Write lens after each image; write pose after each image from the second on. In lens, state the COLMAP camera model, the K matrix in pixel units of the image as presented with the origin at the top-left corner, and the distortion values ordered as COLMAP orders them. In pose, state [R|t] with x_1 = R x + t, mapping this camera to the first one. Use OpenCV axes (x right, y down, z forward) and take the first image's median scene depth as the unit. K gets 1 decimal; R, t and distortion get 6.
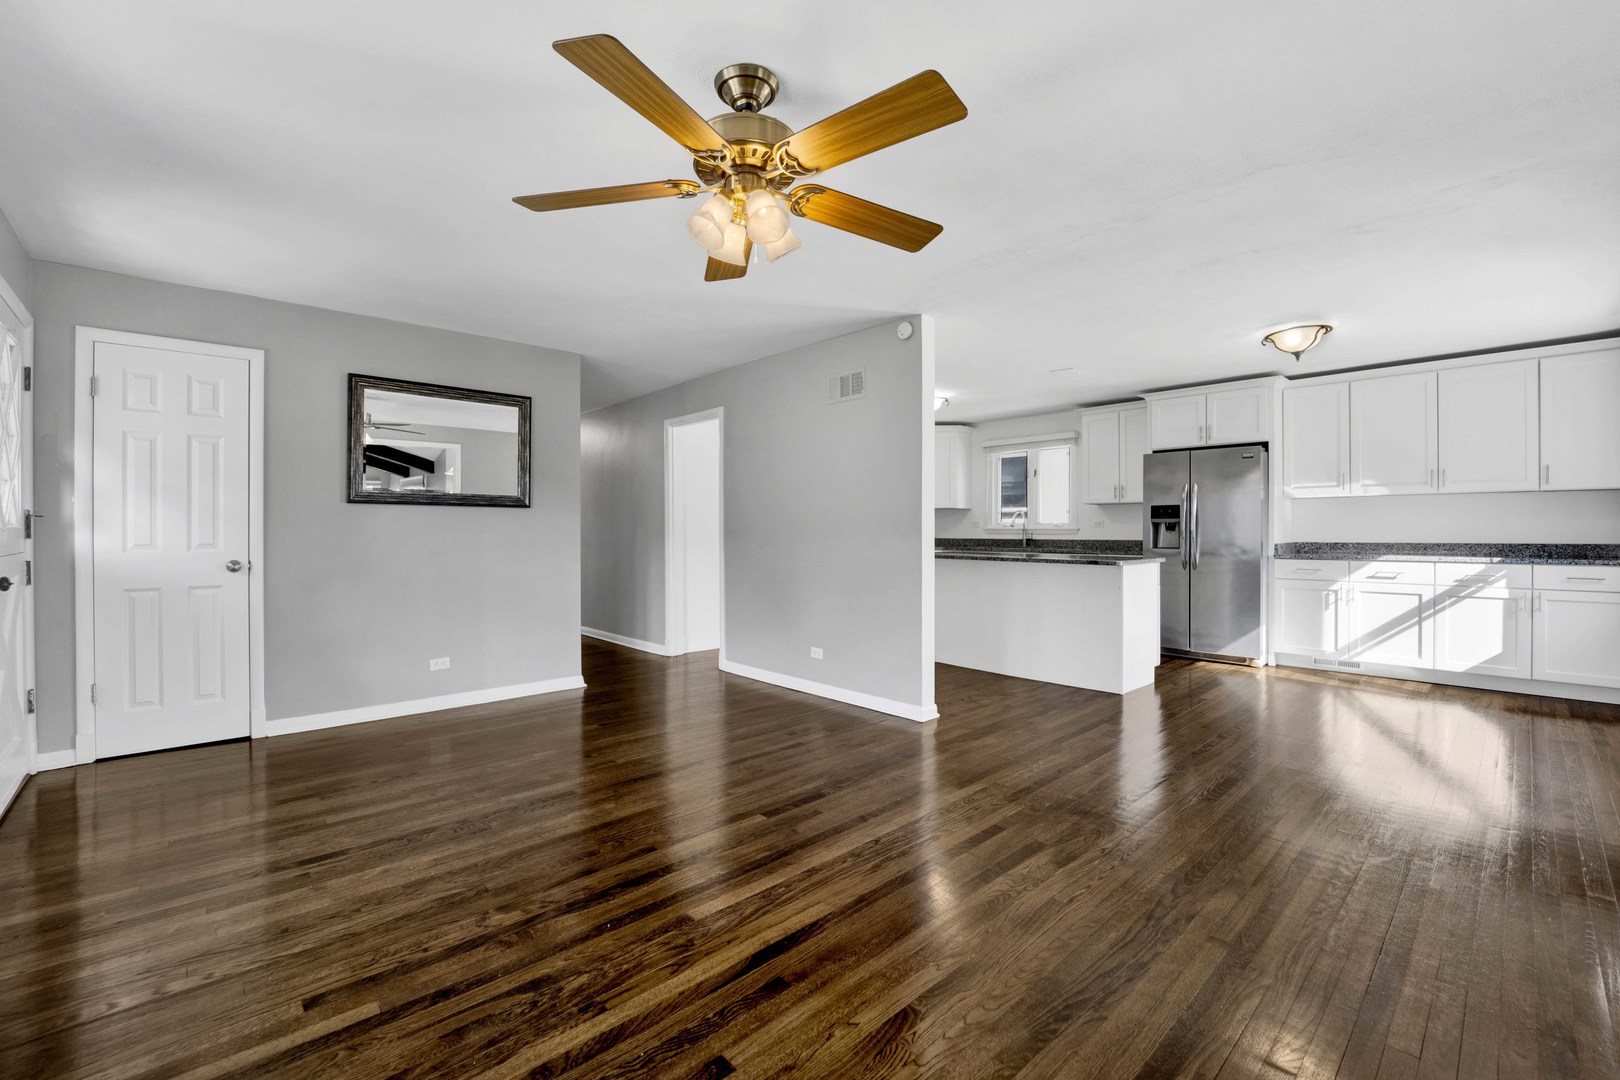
lens RADIAL K [[672.9, 0, 810.4], [0, 672.9, 532.5], [0, 0, 1]] dist [-0.022185, -0.001272]
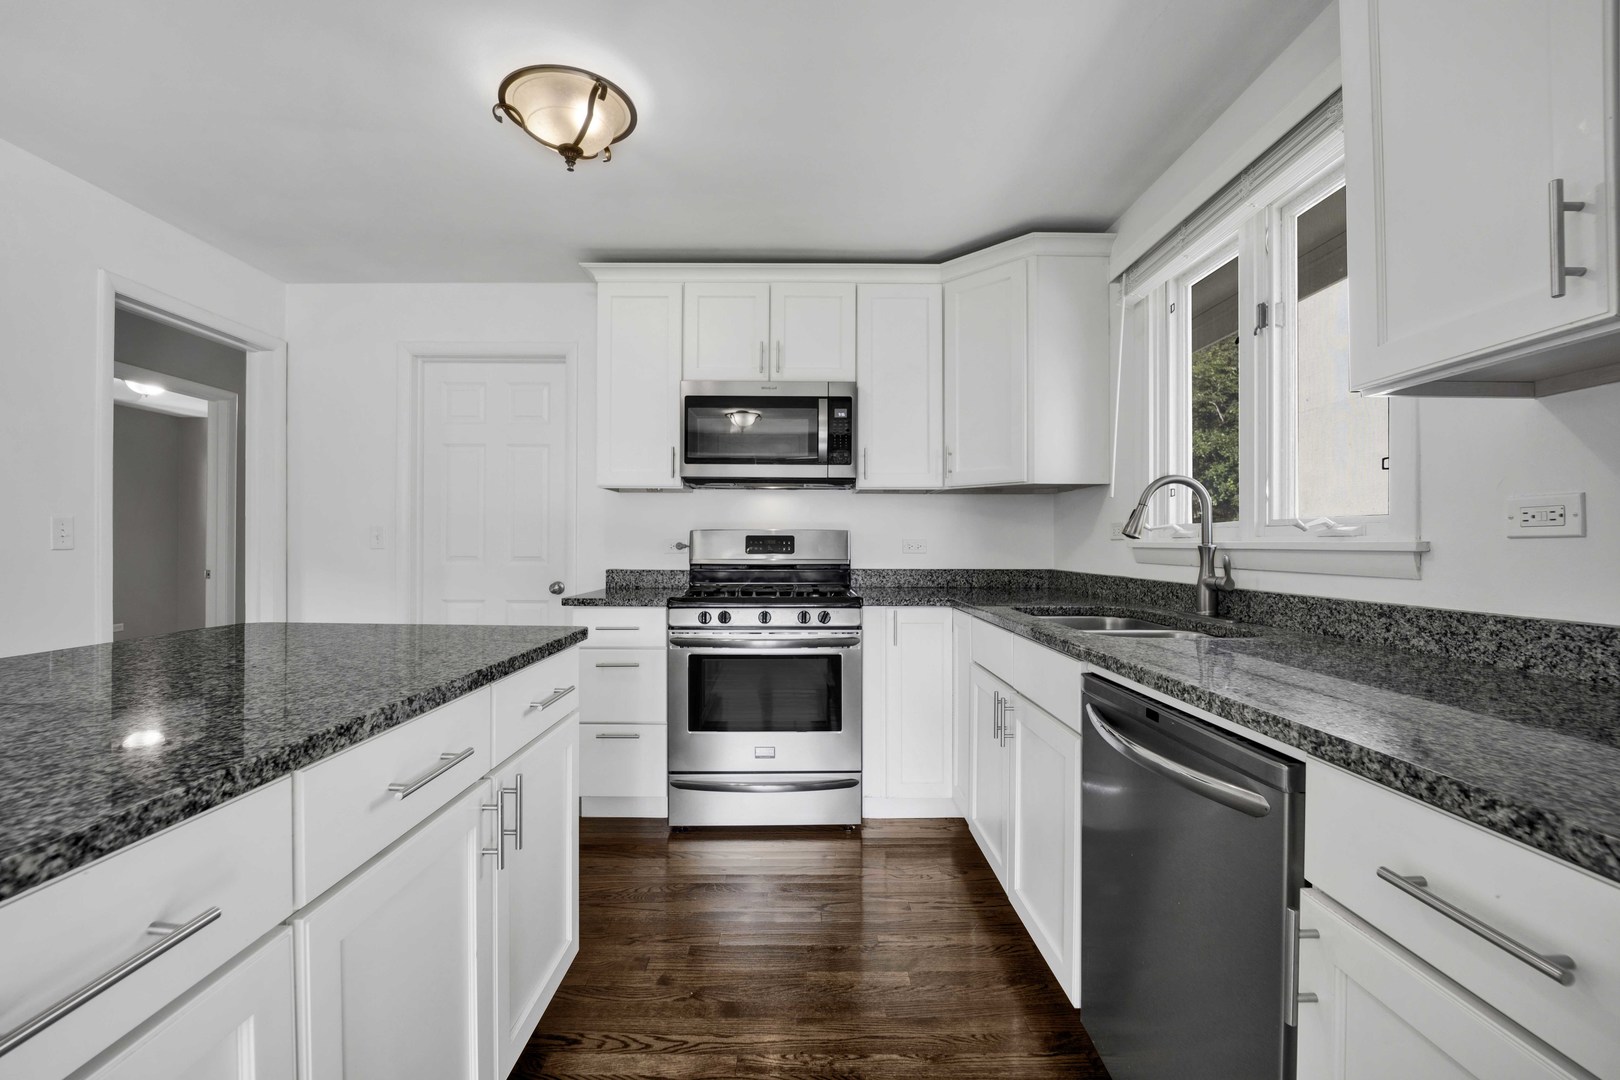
lens RADIAL K [[663.0, 0, 811.4], [0, 663.0, 539.6], [0, 0, 1]] dist [-0.019875, -0.001035]
pose [[0.743150, 0.000162, -0.669125, 0.587297], [-0.009870, 0.999894, -0.010721, -0.005855], [0.669053, 0.014572, 0.743072, 1.123762]]
